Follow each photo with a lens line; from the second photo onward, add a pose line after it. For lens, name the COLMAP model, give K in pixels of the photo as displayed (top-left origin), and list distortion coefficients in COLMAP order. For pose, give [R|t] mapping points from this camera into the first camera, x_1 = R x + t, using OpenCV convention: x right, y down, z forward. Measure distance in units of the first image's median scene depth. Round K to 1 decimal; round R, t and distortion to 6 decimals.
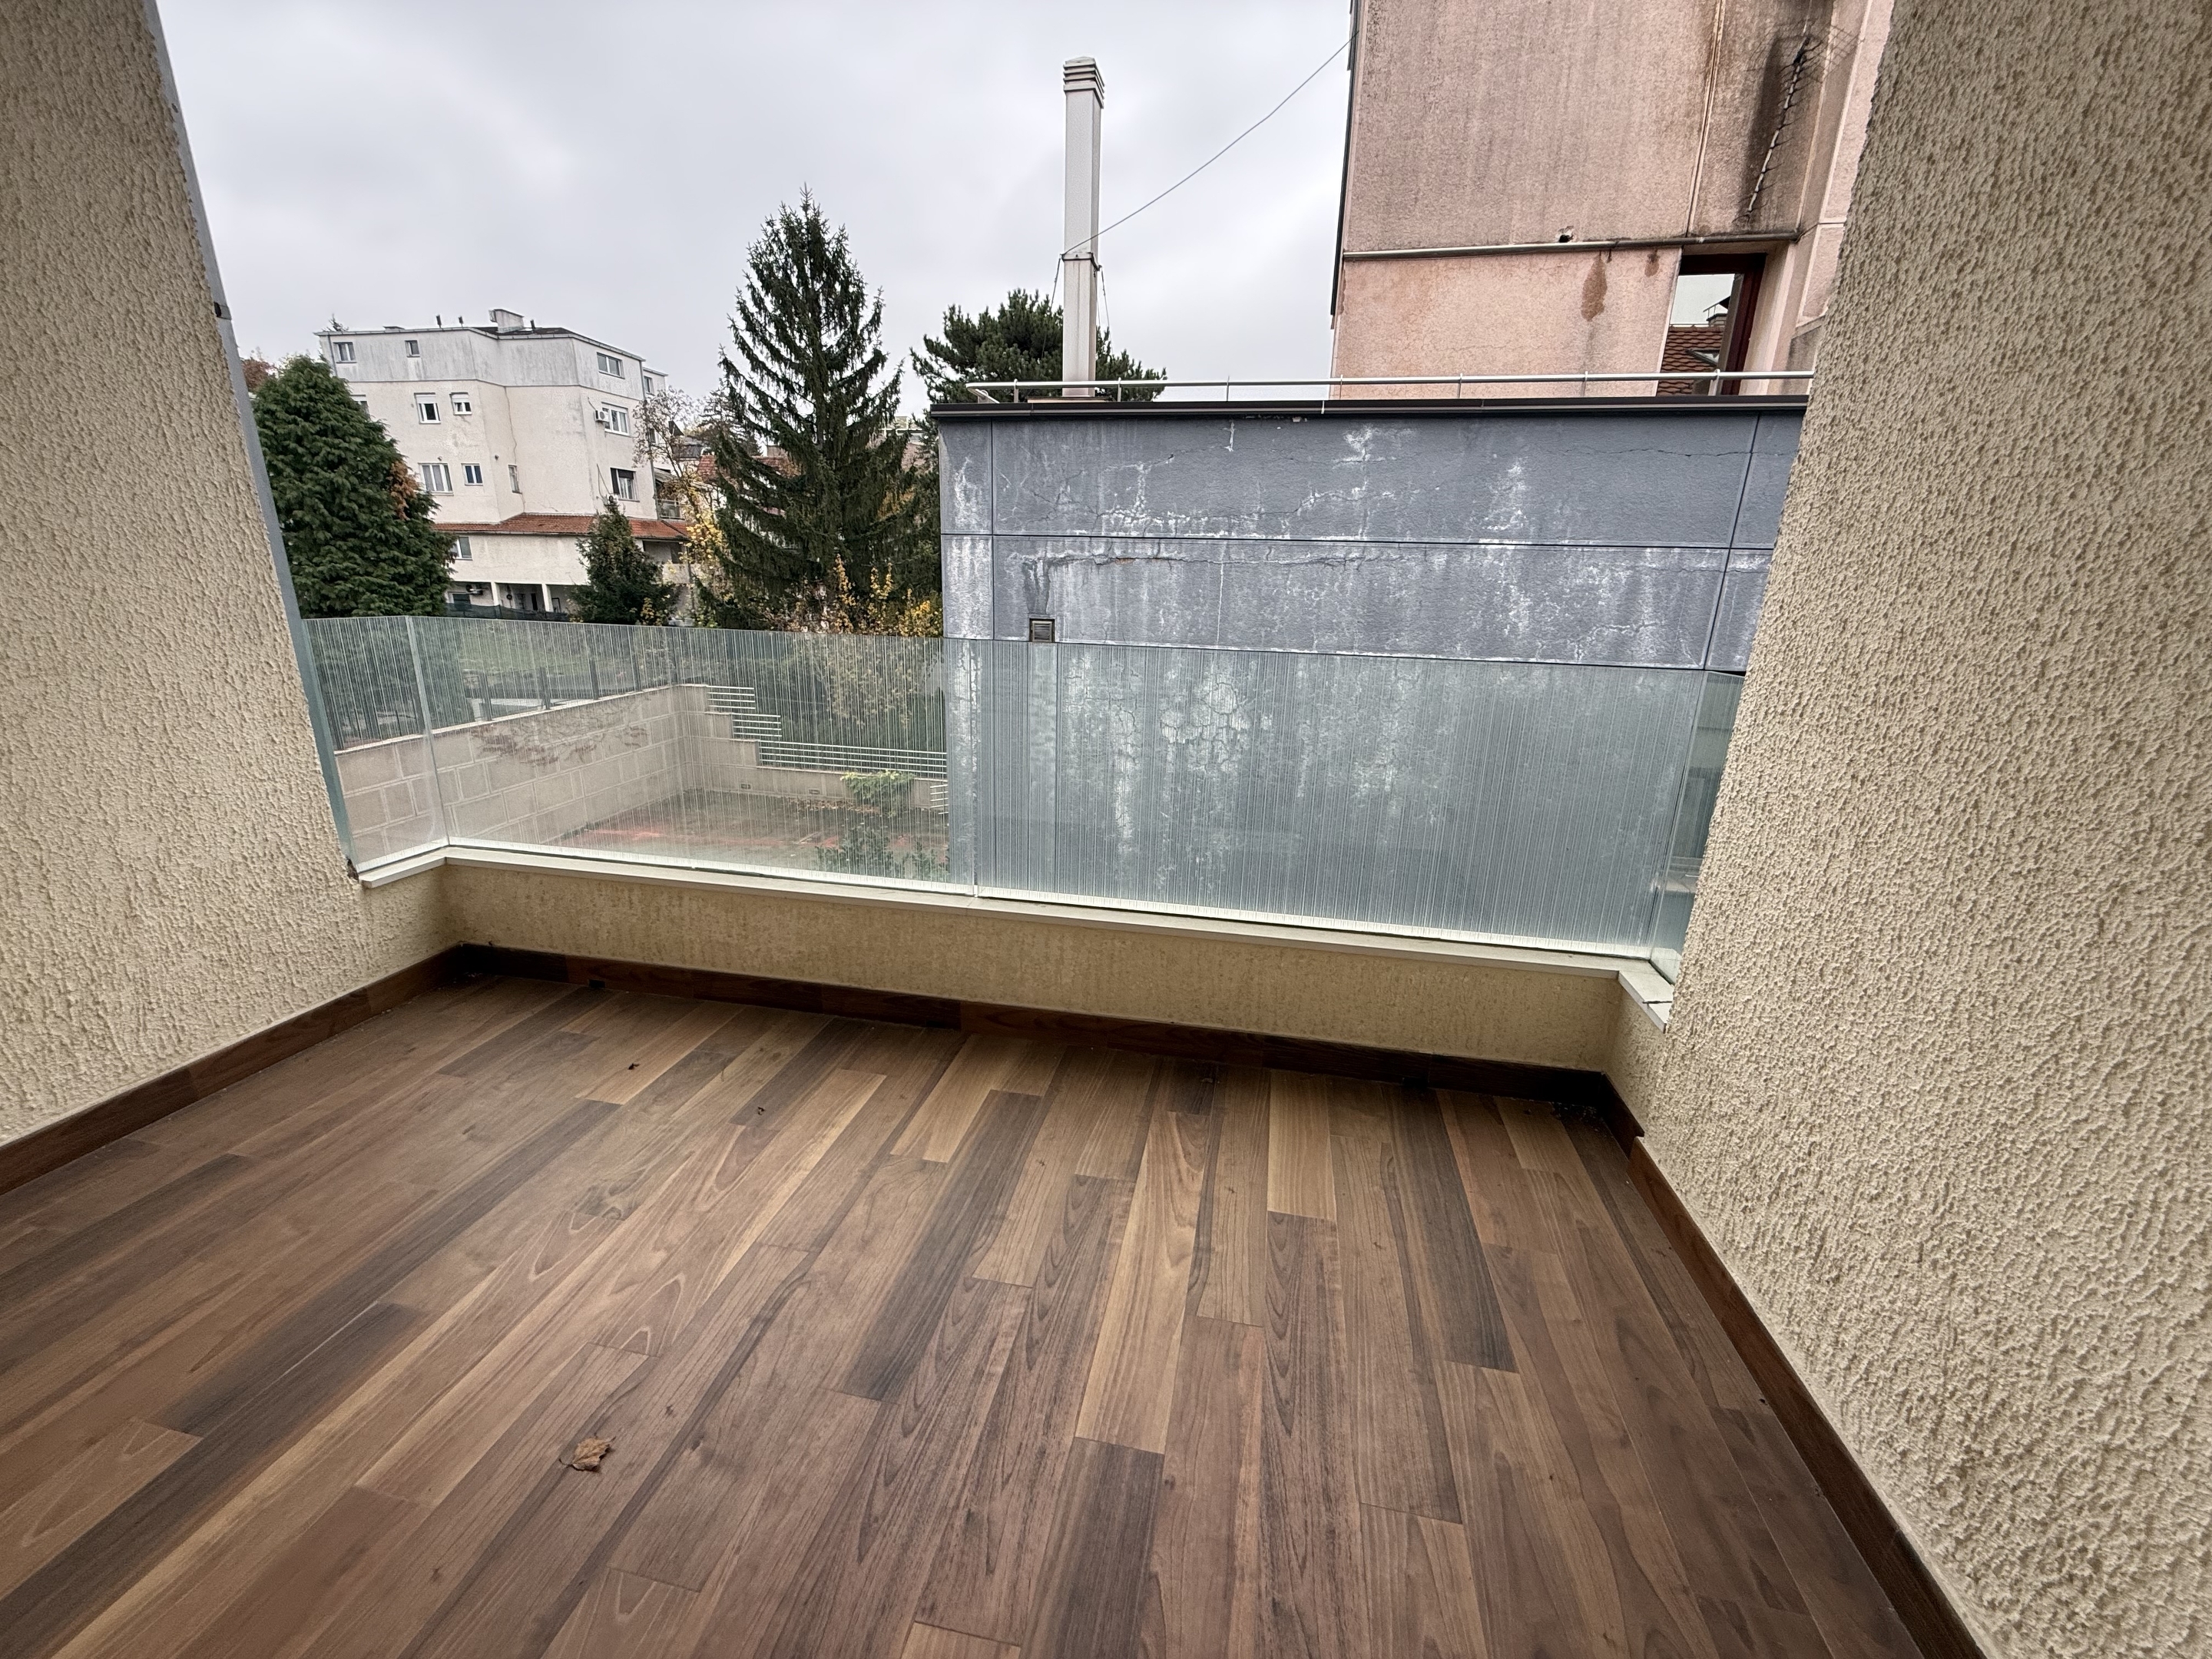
lens RADIAL K [[887.1, 0, 1106.0], [0, 887.1, 829.5], [0, 0, 1]] dist [0.001348, -0.000062]
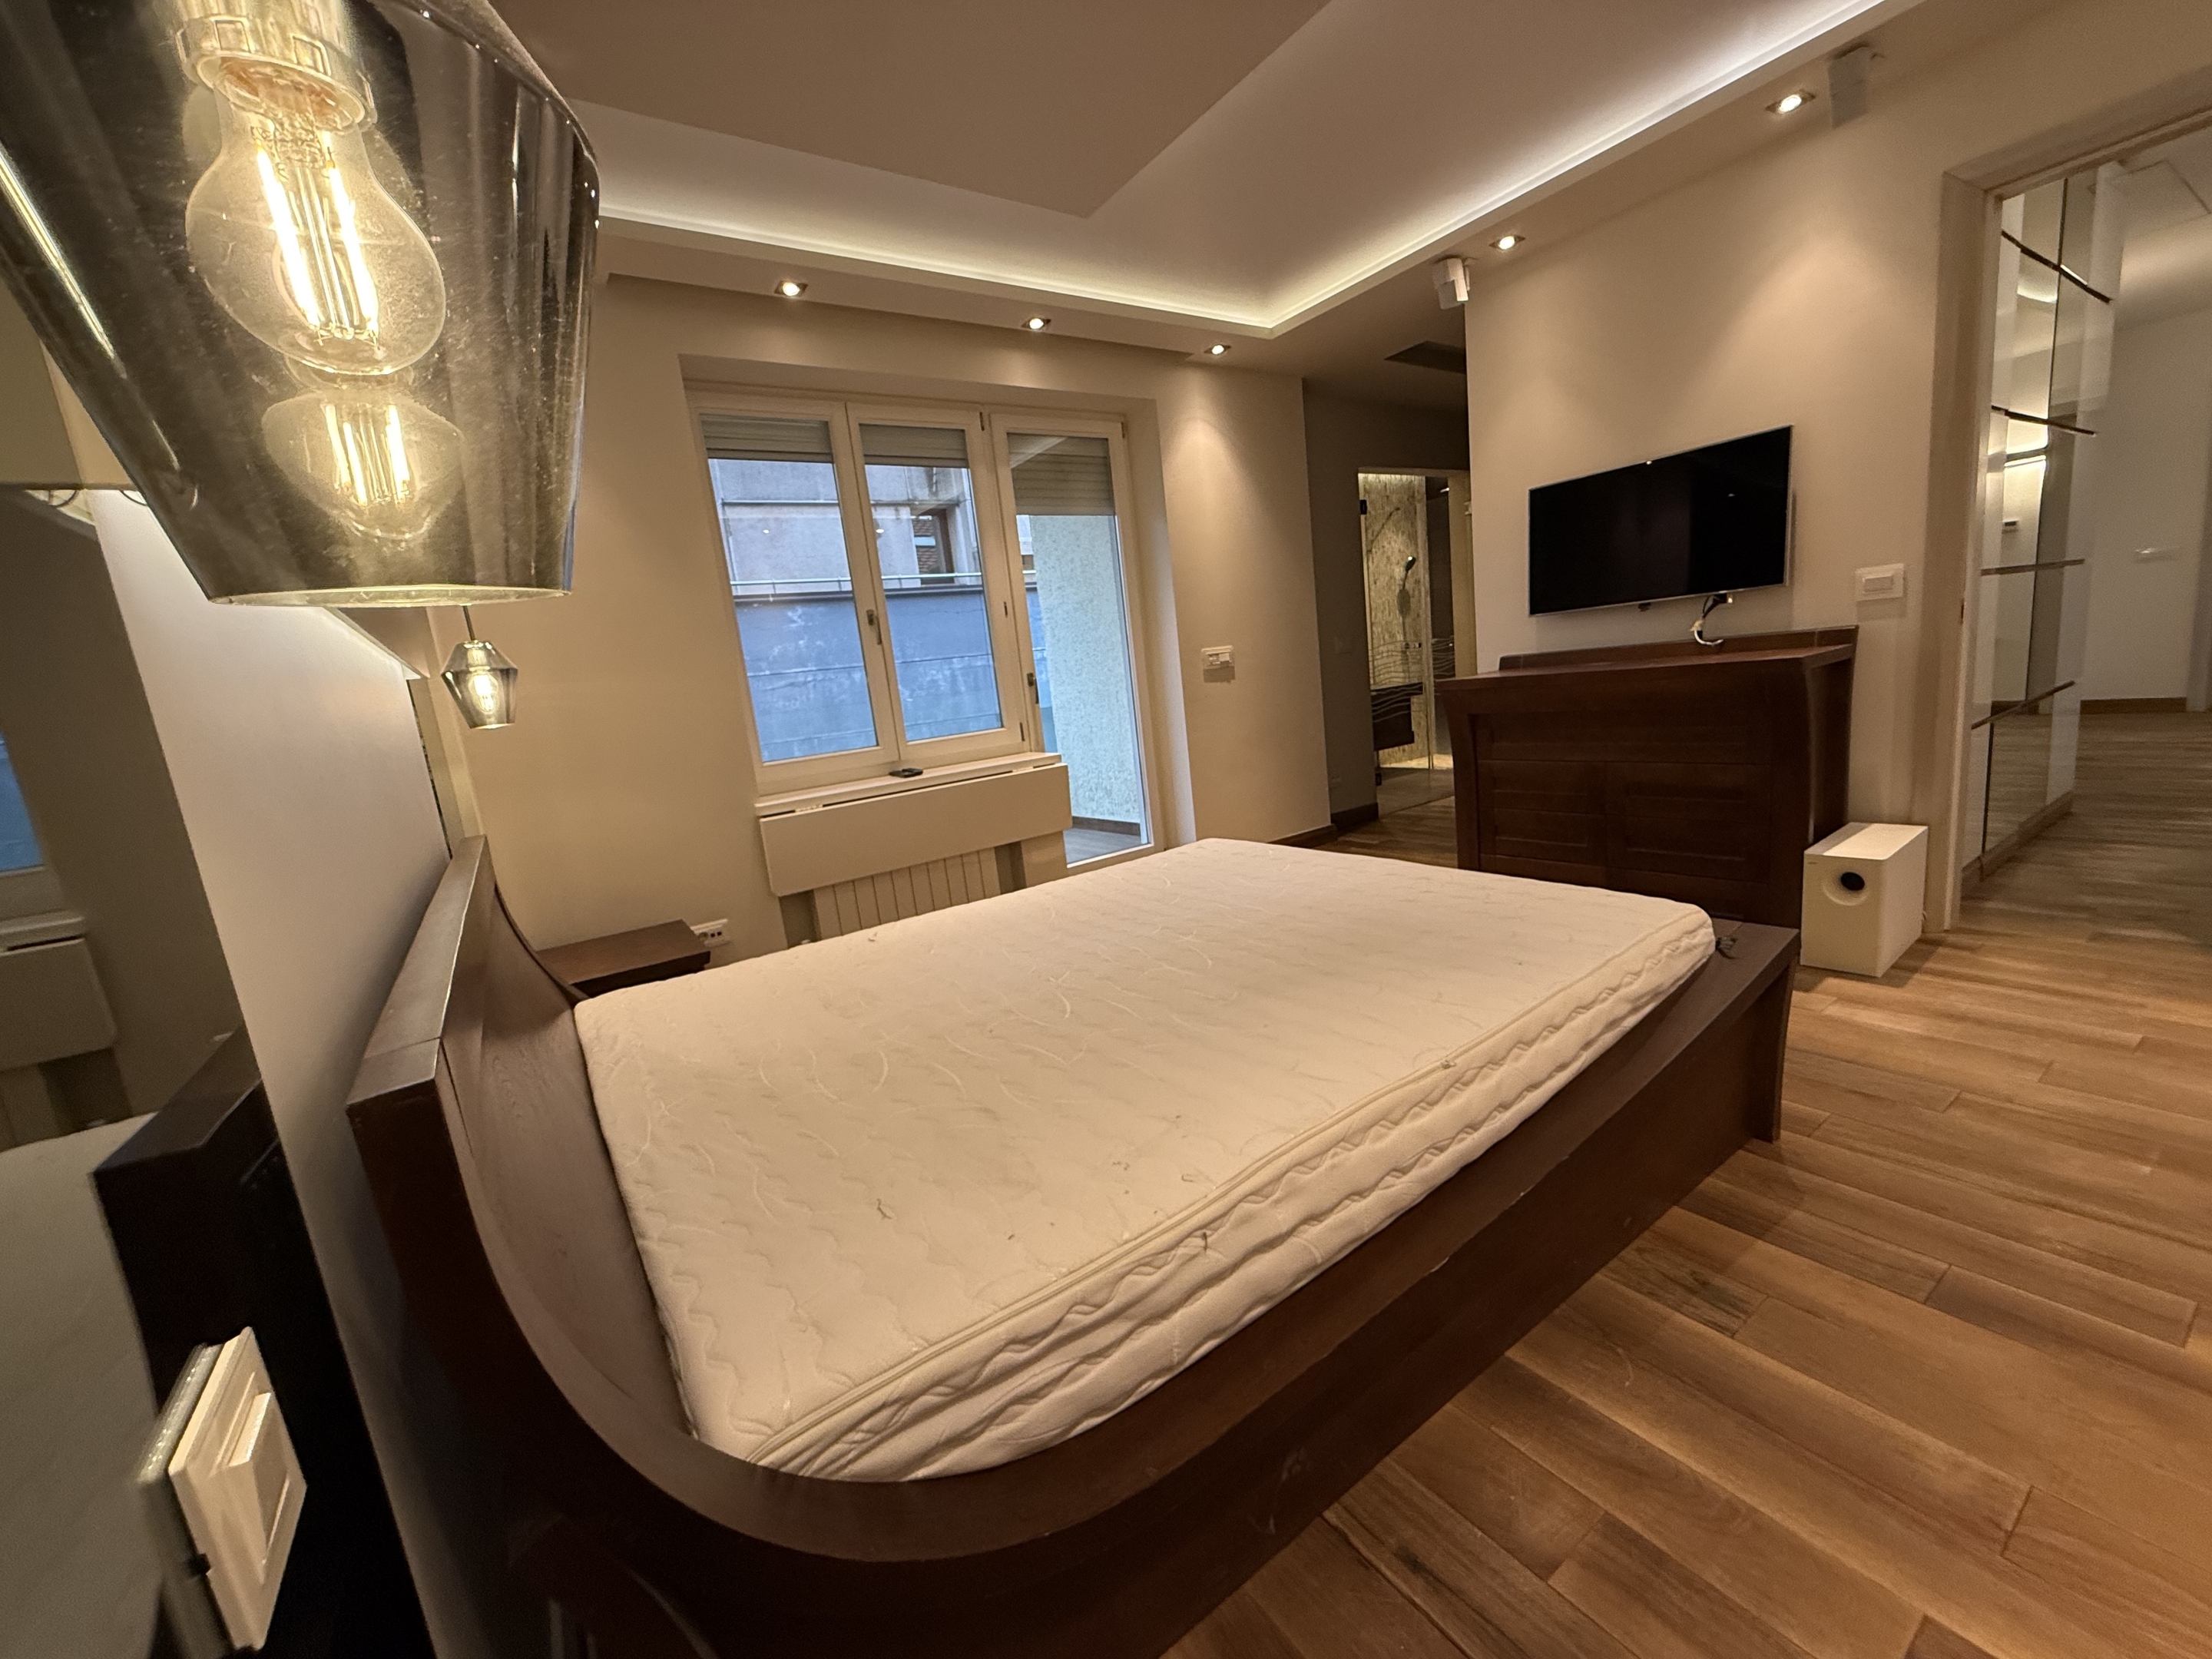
lens RADIAL K [[880.4, 0, 1103.3], [0, 880.4, 832.8], [0, 0, 1]] dist [-0.000487, 0.000164]
pose [[0.695875, -0.226849, 0.681394, -0.545264], [0.319443, 0.947544, -0.010776, 0.167080], [-0.643206, 0.225165, 0.731838, -0.525105]]
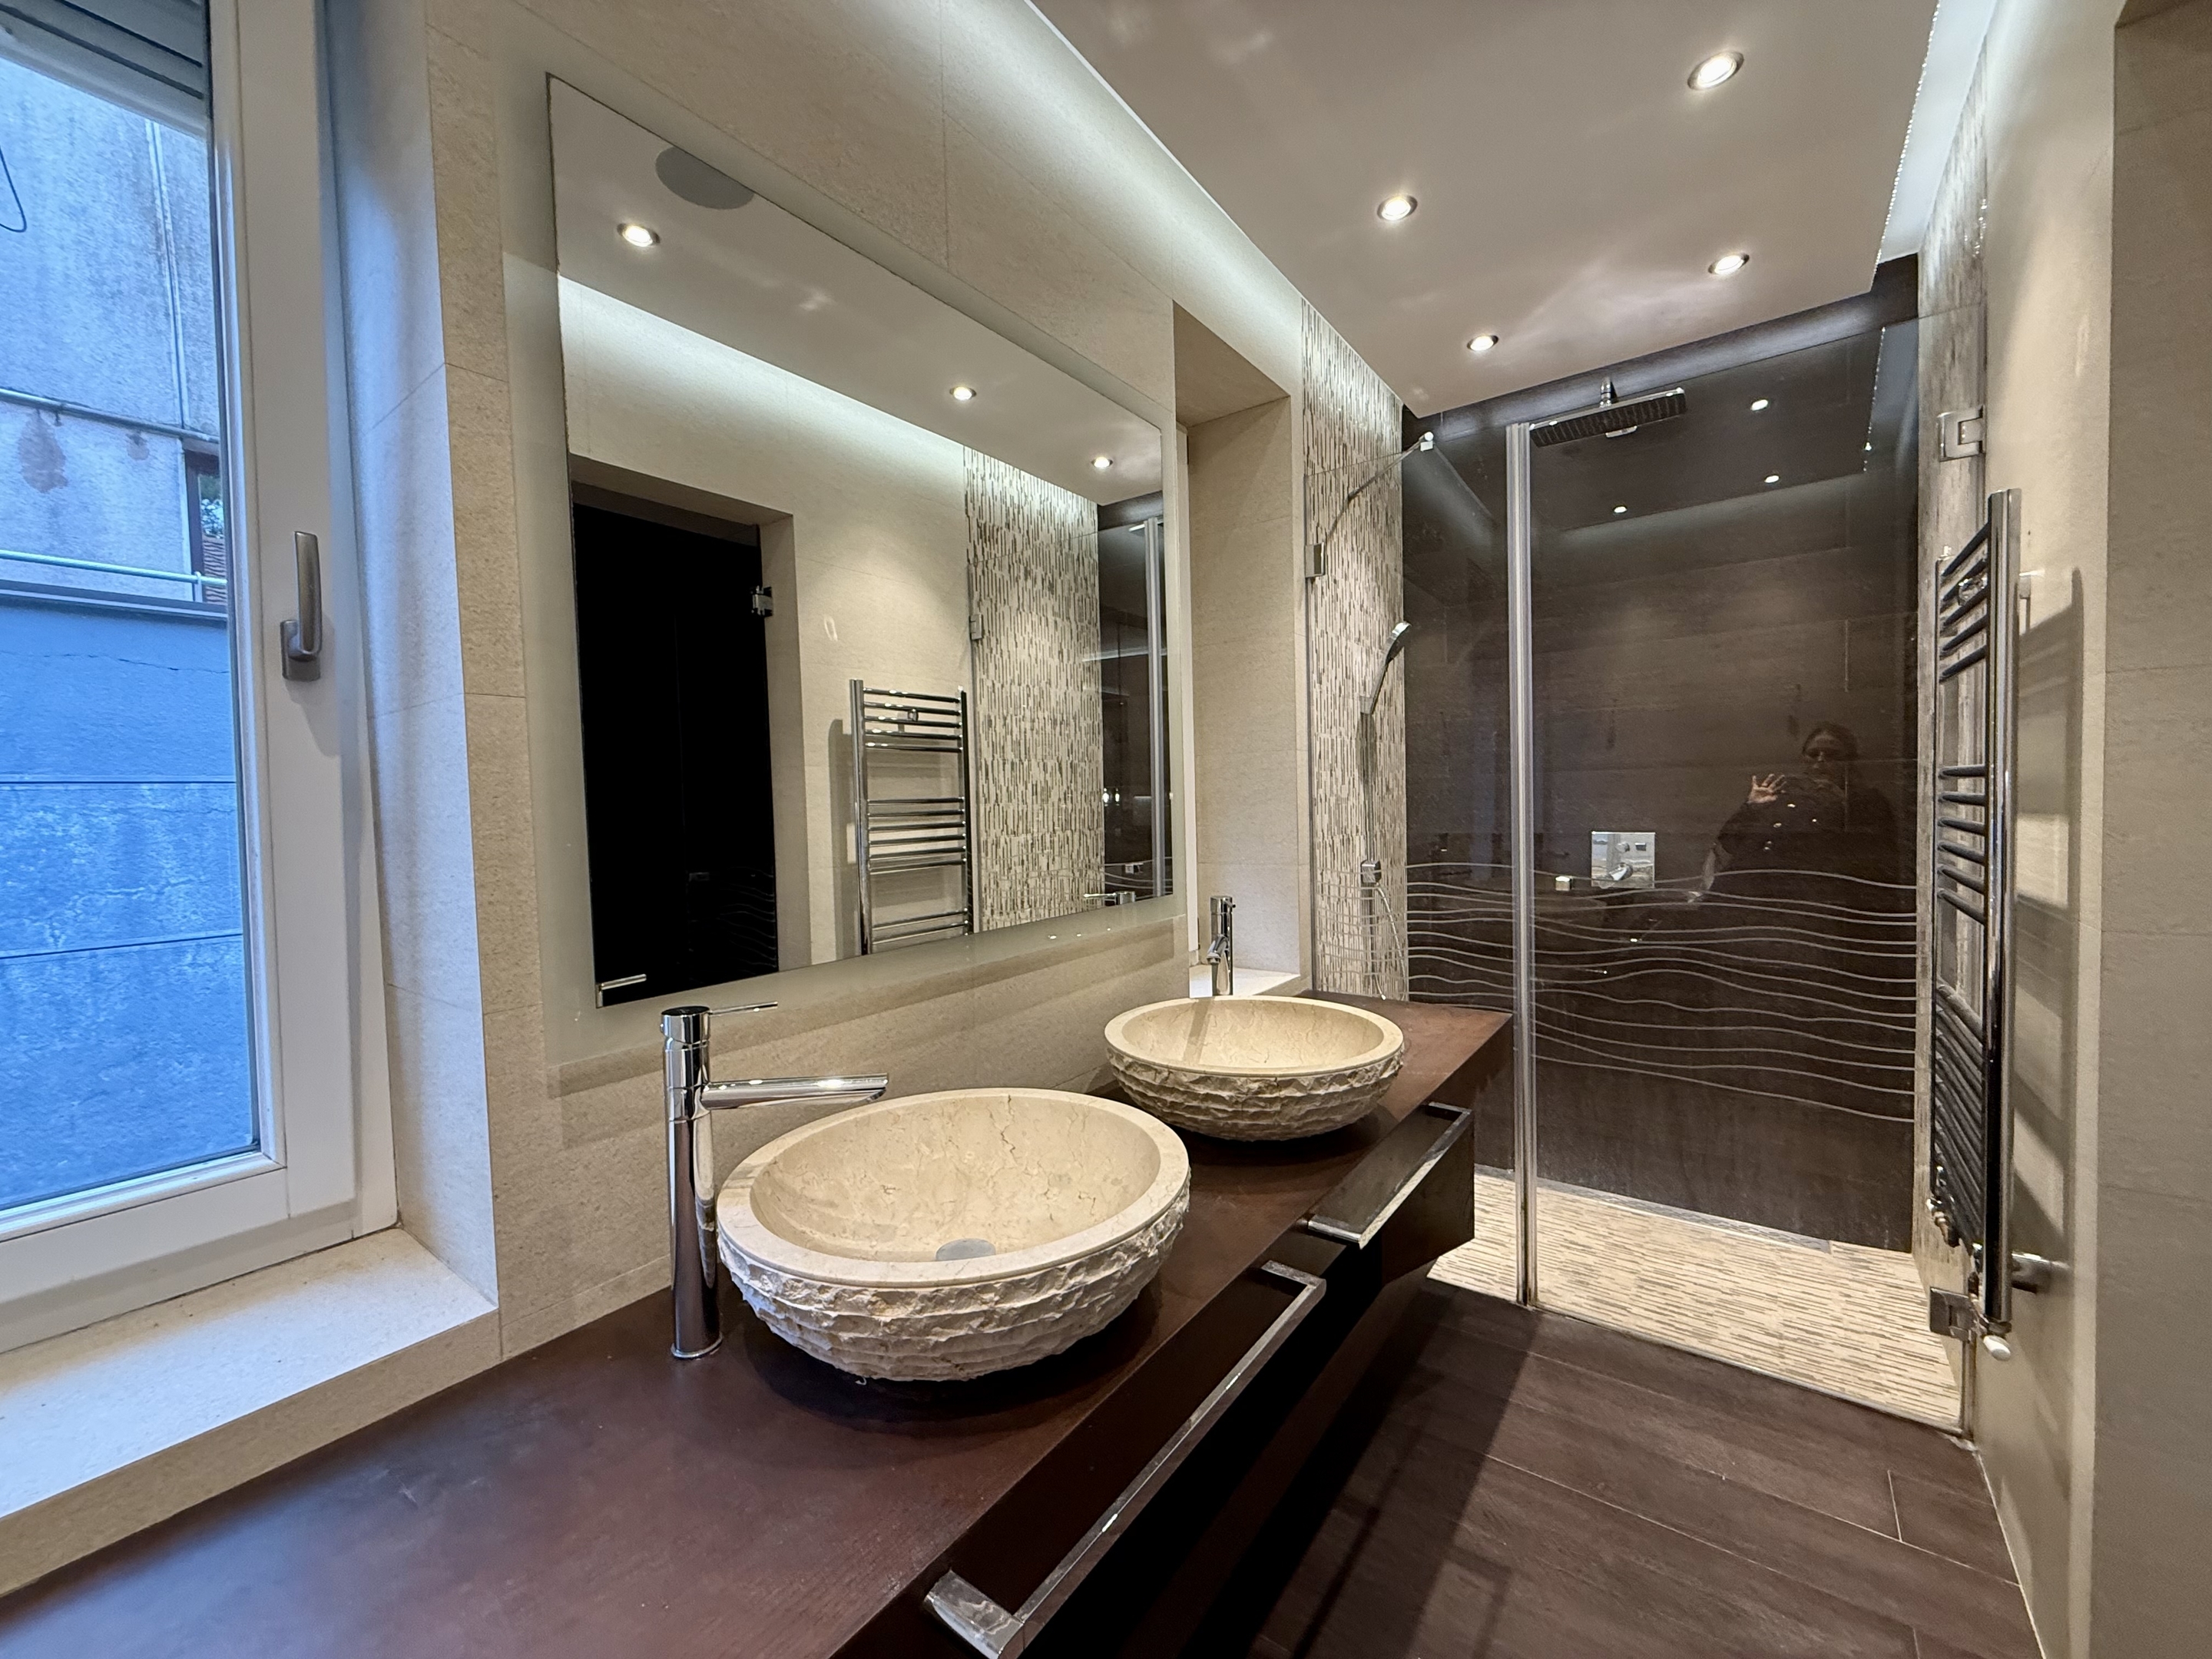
lens RADIAL K [[880.4, 0, 1103.3], [0, 880.4, 832.8], [0, 0, 1]] dist [-0.000487, 0.000164]
pose [[0.431385, -0.066666, 0.899701, 0.276131], [0.287436, 0.955452, -0.067022, -0.000411], [-0.855154, 0.287518, 0.431330, 0.013723]]
